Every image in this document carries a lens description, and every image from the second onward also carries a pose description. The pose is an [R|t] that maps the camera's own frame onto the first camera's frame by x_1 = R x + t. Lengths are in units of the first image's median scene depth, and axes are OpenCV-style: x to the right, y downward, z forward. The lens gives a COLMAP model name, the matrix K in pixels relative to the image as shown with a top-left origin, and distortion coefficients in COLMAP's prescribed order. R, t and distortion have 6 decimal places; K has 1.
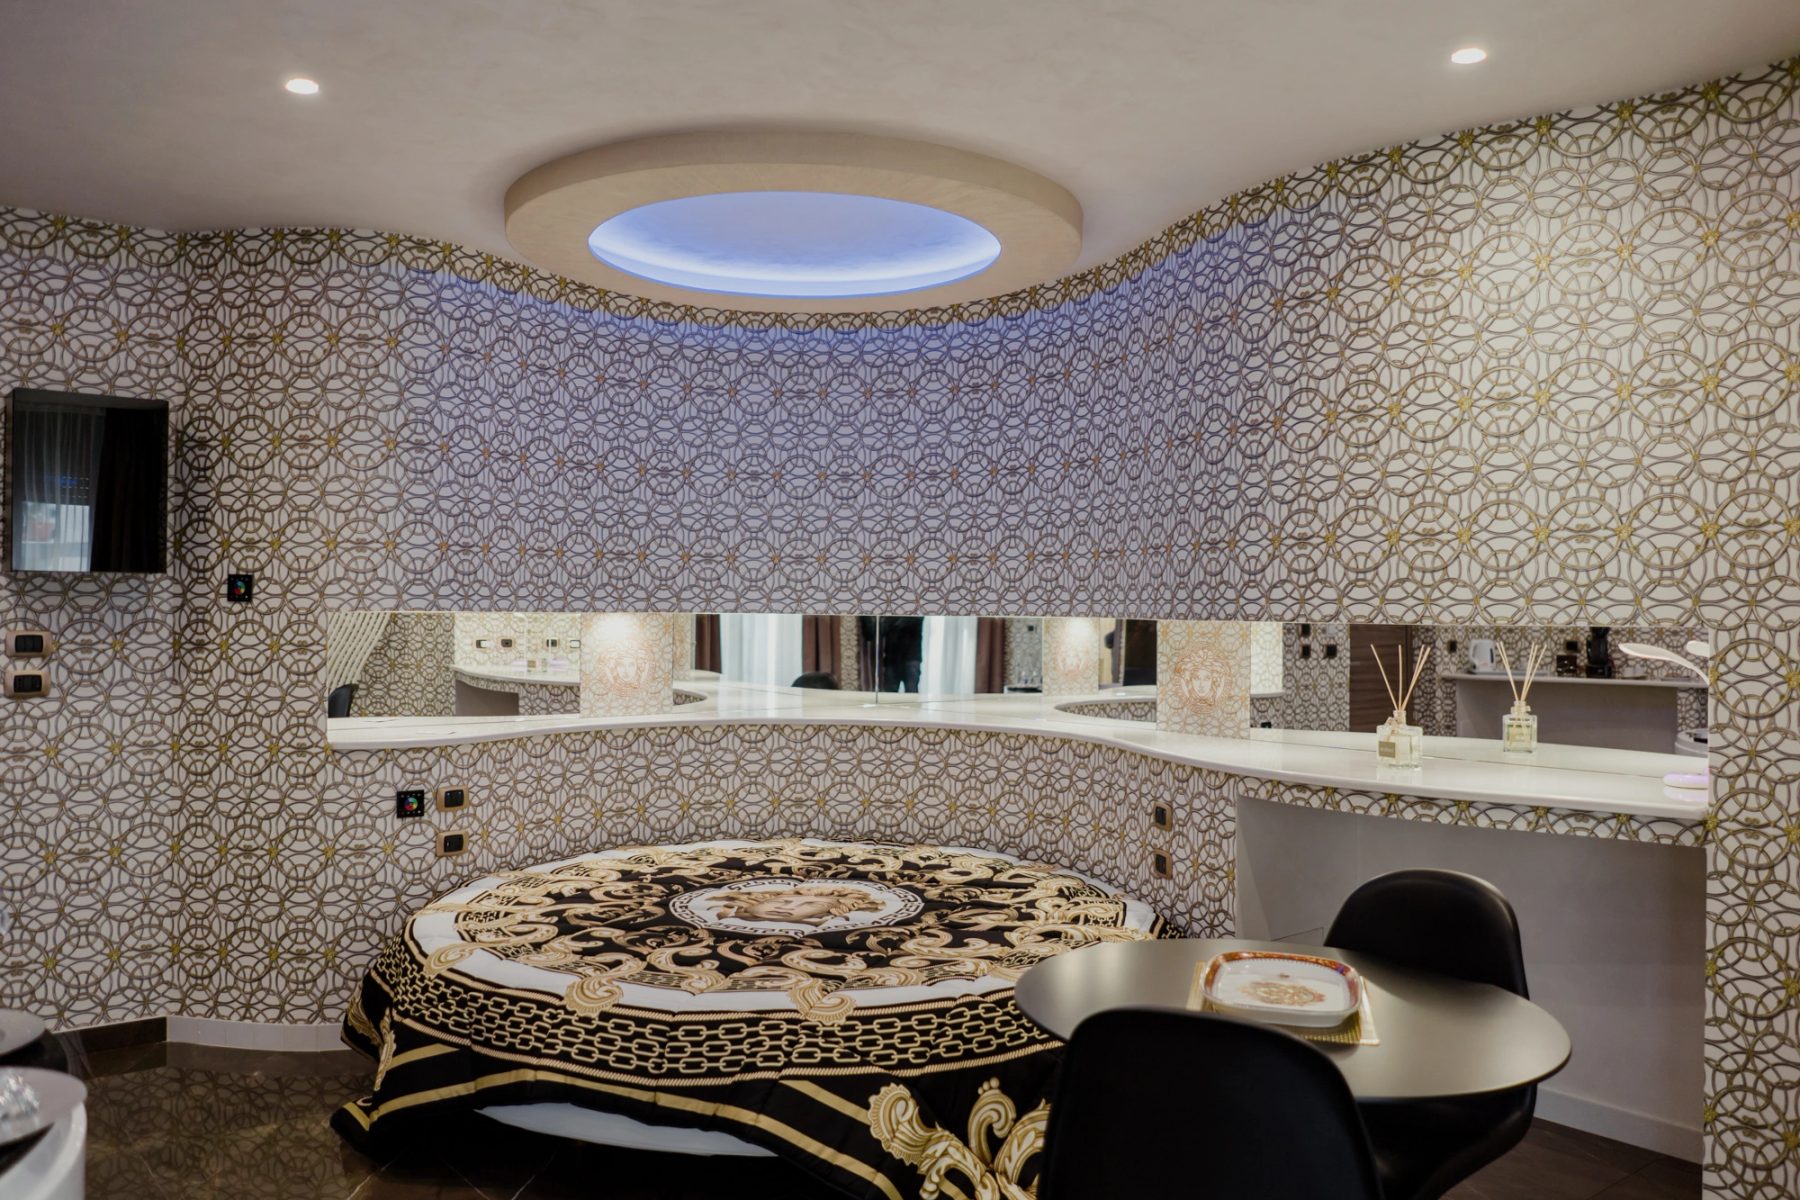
lens RADIAL K [[1394.8, 0, 900.0], [0, 1394.8, 600.0], [0, 0, 1]] dist [-0.017239, -0.000779]
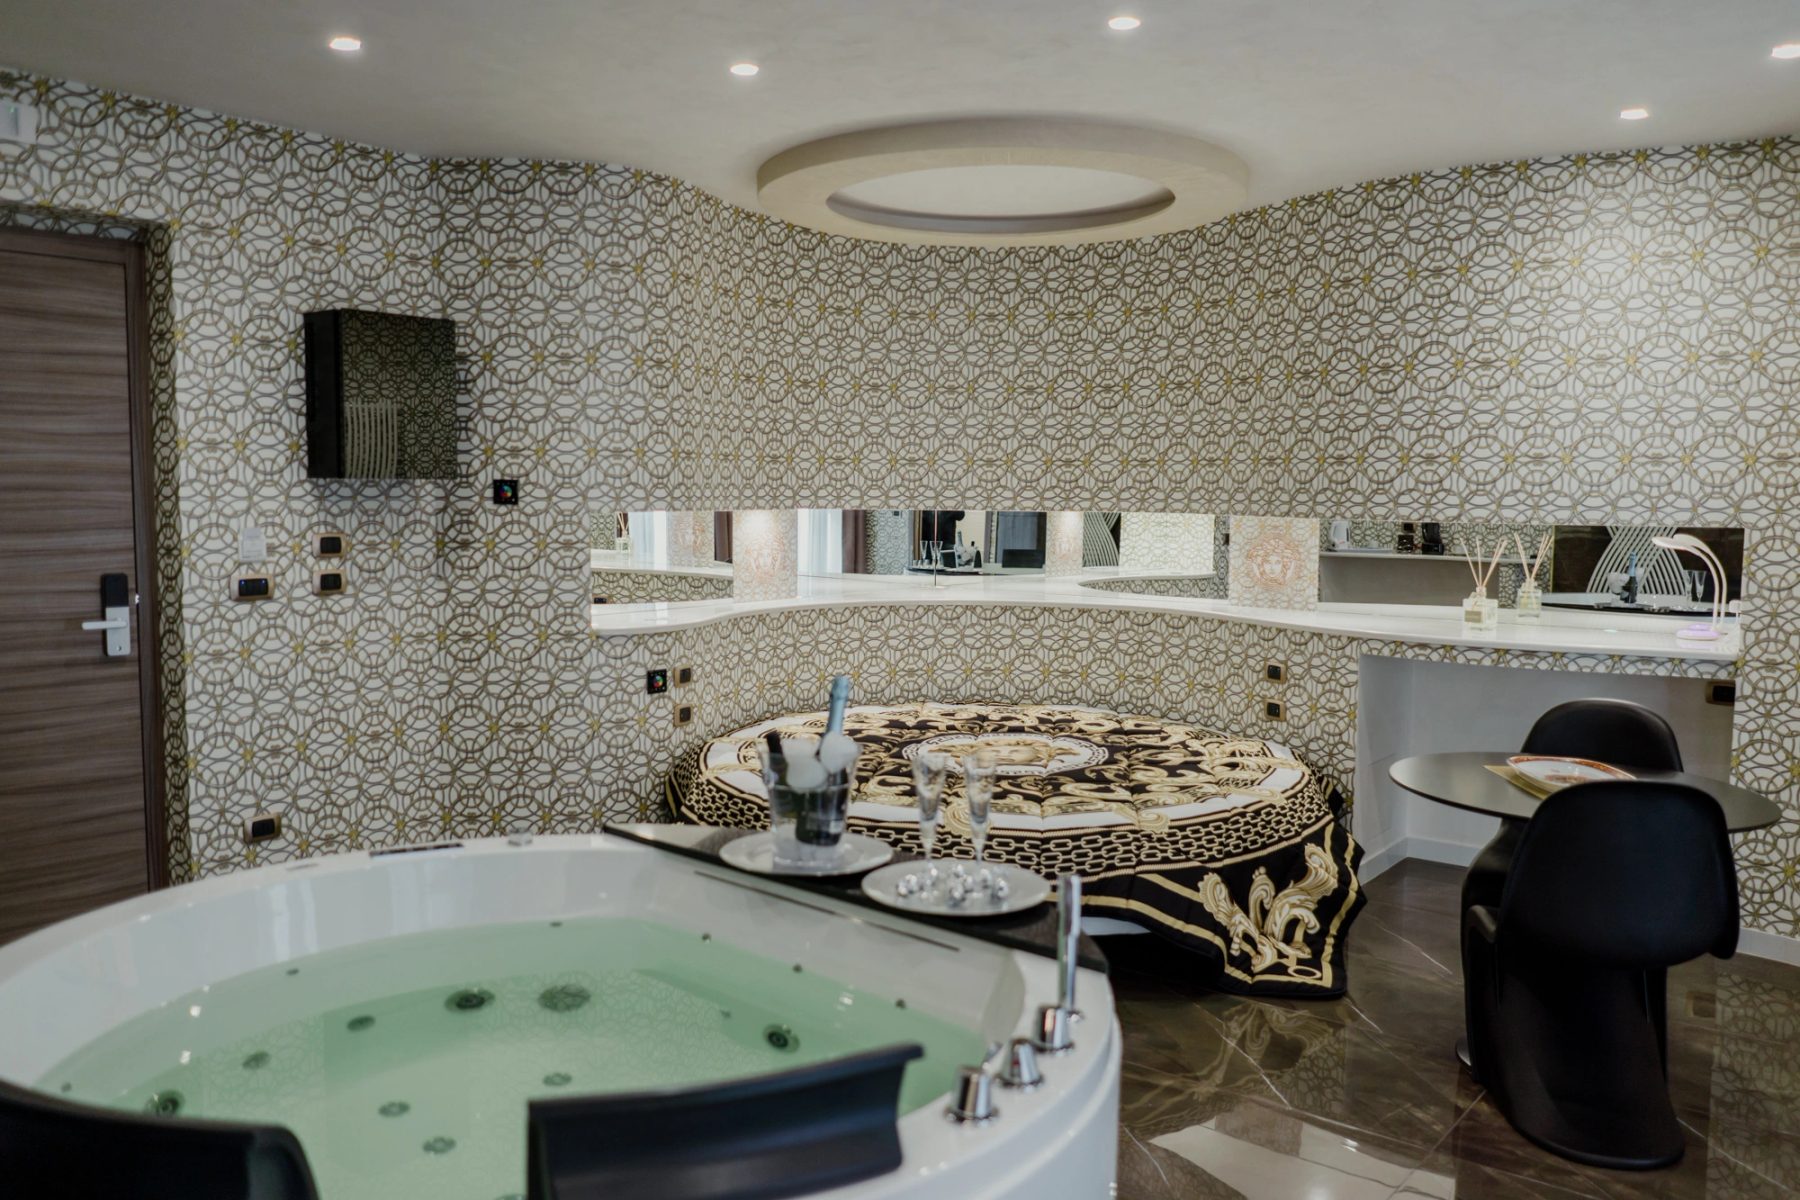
lens RADIAL K [[1394.8, 0, 900.0], [0, 1394.8, 600.0], [0, 0, 1]] dist [-0.017239, -0.000779]
pose [[0.976113, -0.017249, 0.216578, -0.446022], [-0.002160, 0.996024, 0.089063, -0.024173], [-0.217253, -0.087403, 0.972194, -0.162037]]
